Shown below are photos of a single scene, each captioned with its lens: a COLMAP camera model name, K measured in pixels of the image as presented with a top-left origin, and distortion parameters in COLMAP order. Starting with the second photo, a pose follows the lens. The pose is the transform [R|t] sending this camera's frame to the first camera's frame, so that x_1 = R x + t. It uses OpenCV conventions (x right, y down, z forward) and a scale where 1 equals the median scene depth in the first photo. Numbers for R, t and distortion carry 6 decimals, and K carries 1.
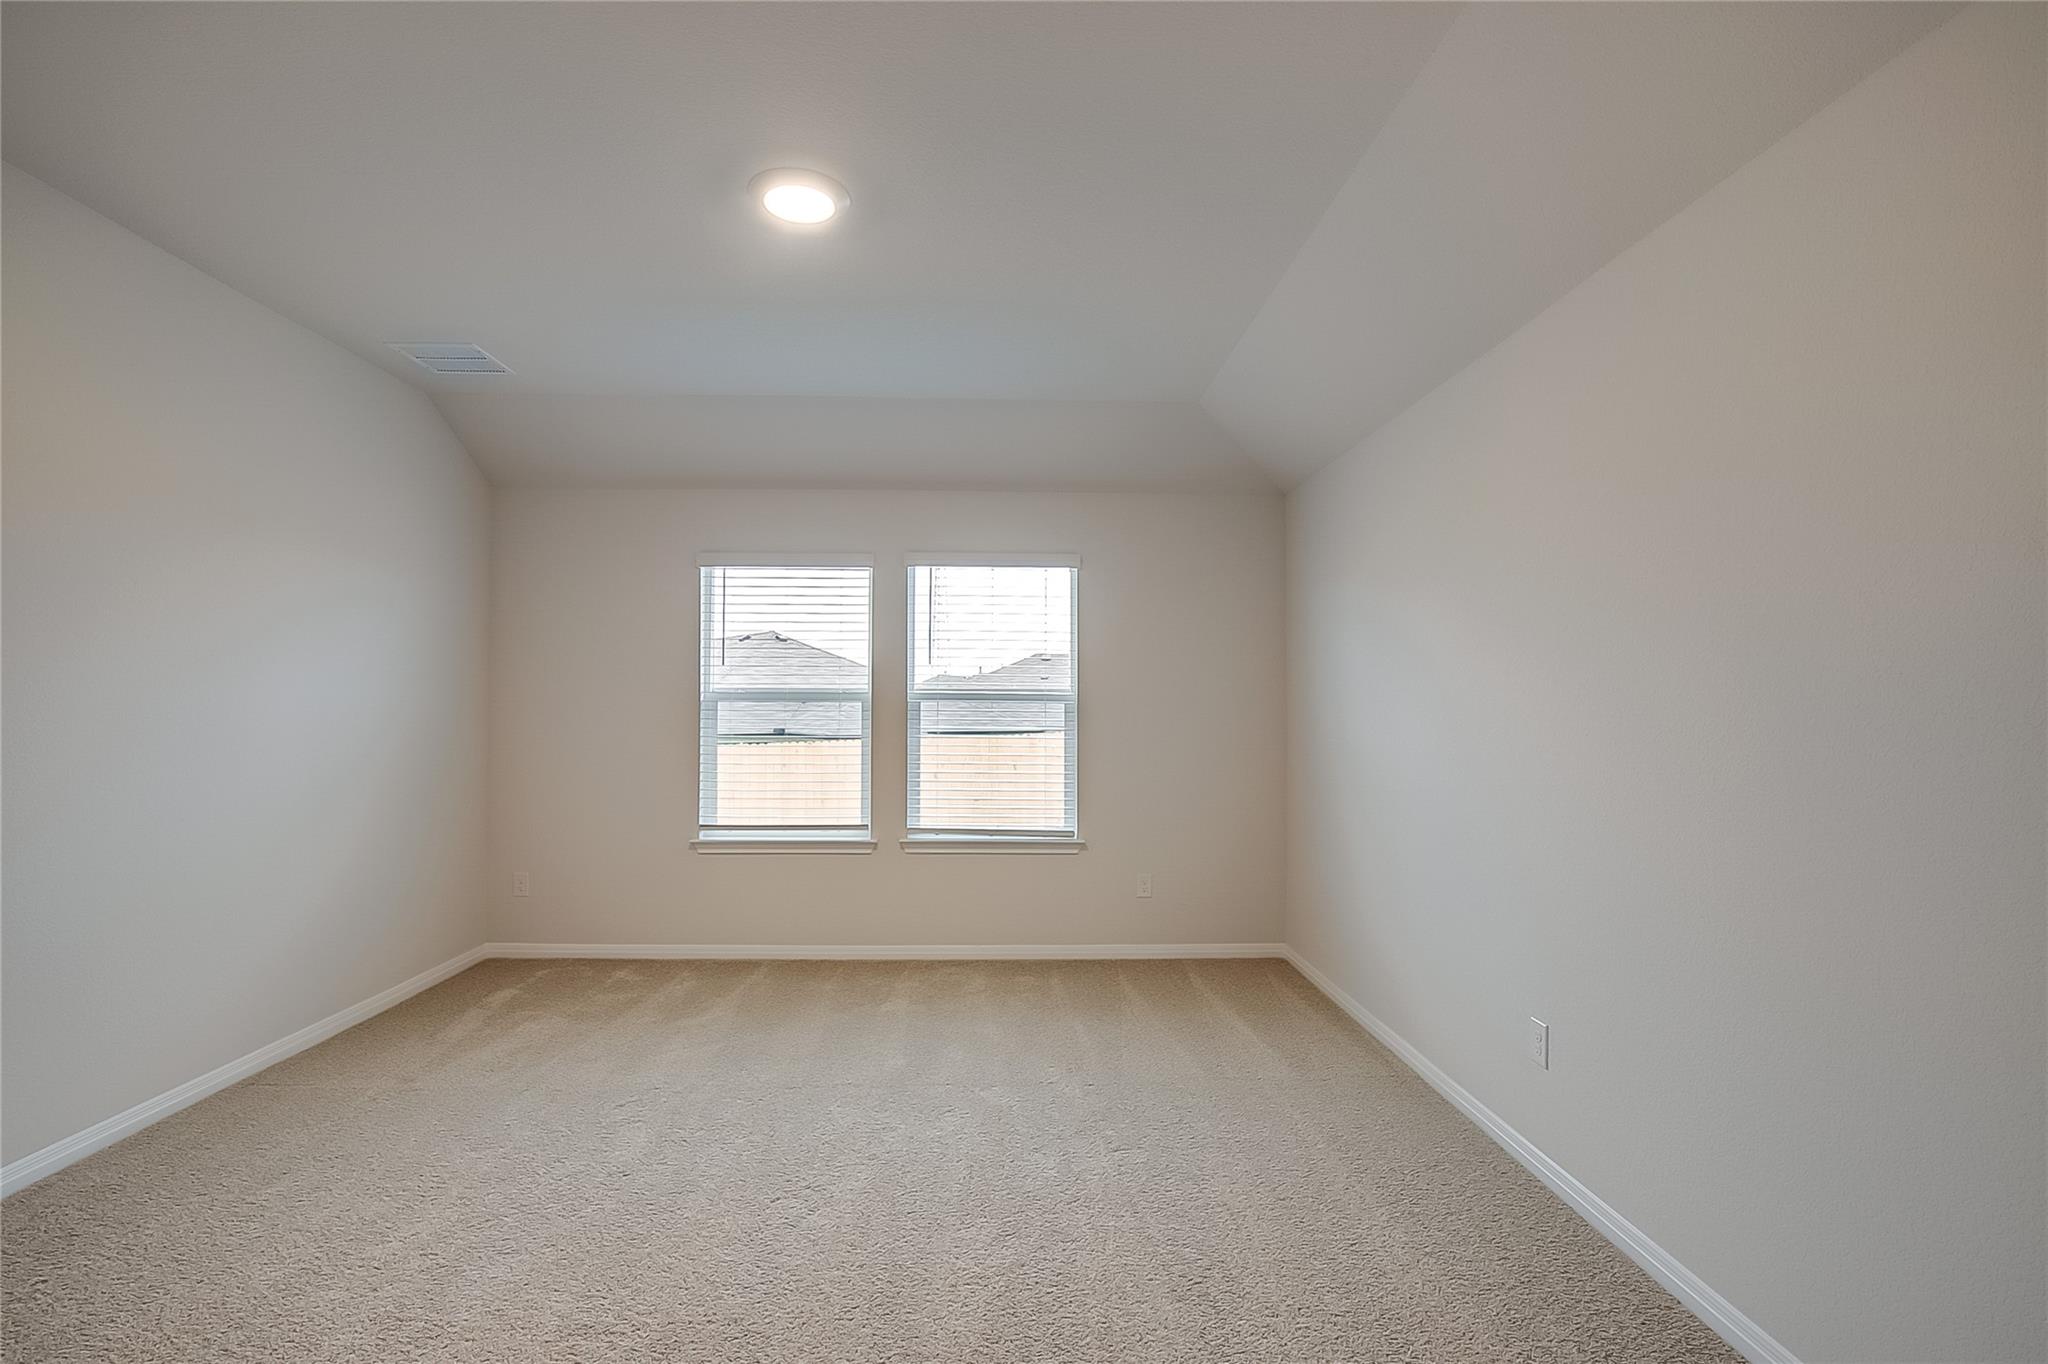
lens RADIAL K [[1093.7, 0, 1021.4], [0, 1093.7, 694.6], [0, 0, 1]] dist [-0.030181, 0.005646]
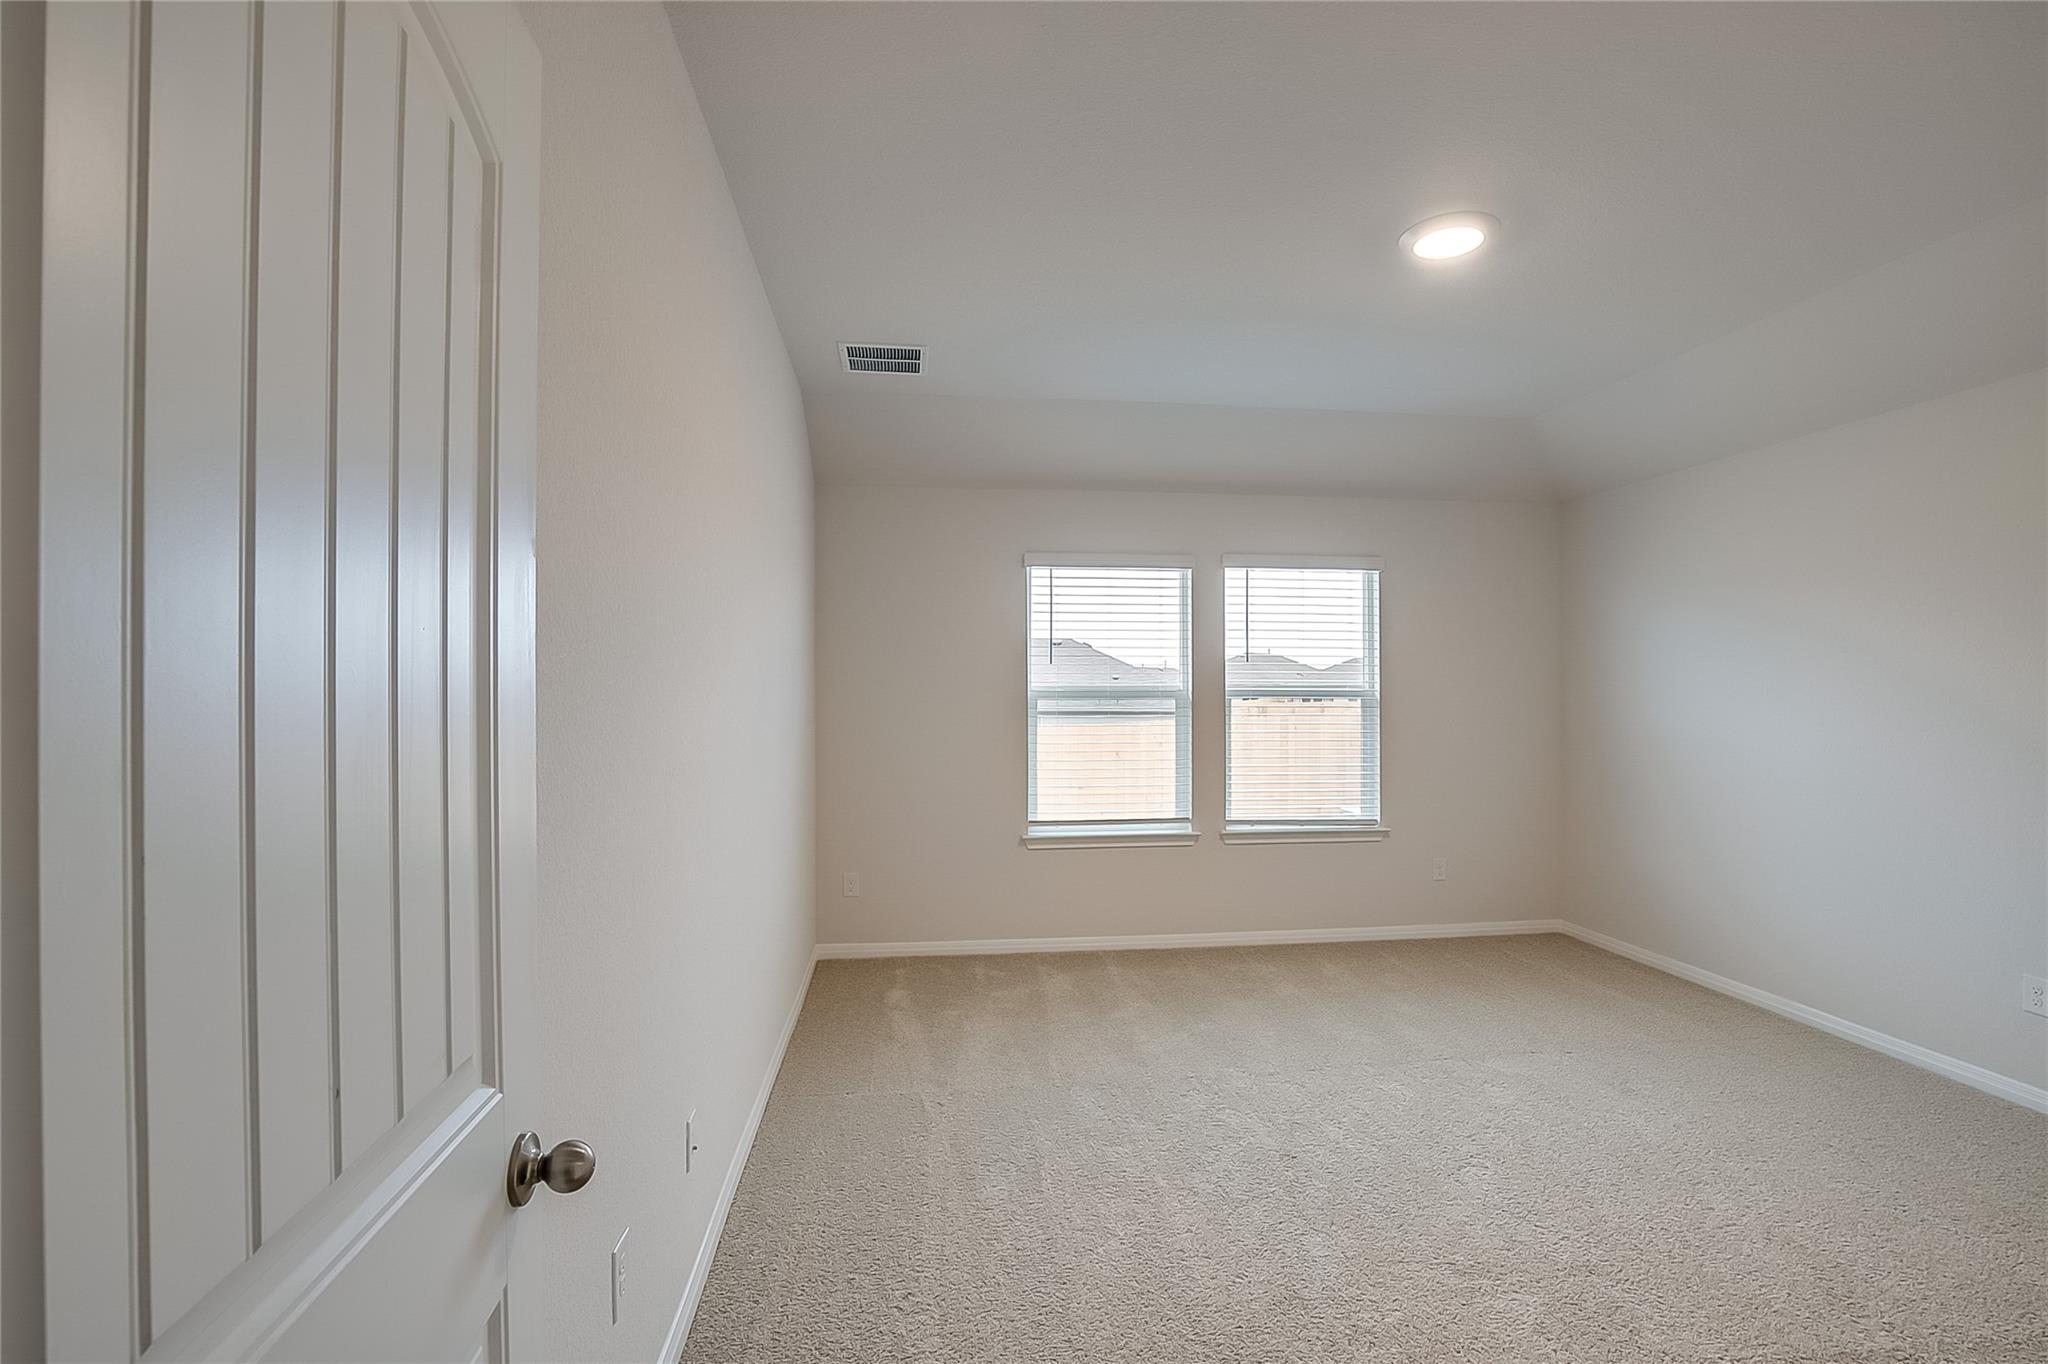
lens RADIAL K [[1093.7, 0, 1018.1], [0, 1093.7, 669.2], [0, 0, 1]] dist [-0.030181, 0.005646]
pose [[0.994409, -0.003575, 0.105537, -0.408807], [0.005294, 0.999858, -0.016011, -0.005425], [-0.105465, 0.016480, 0.994287, -0.011202]]
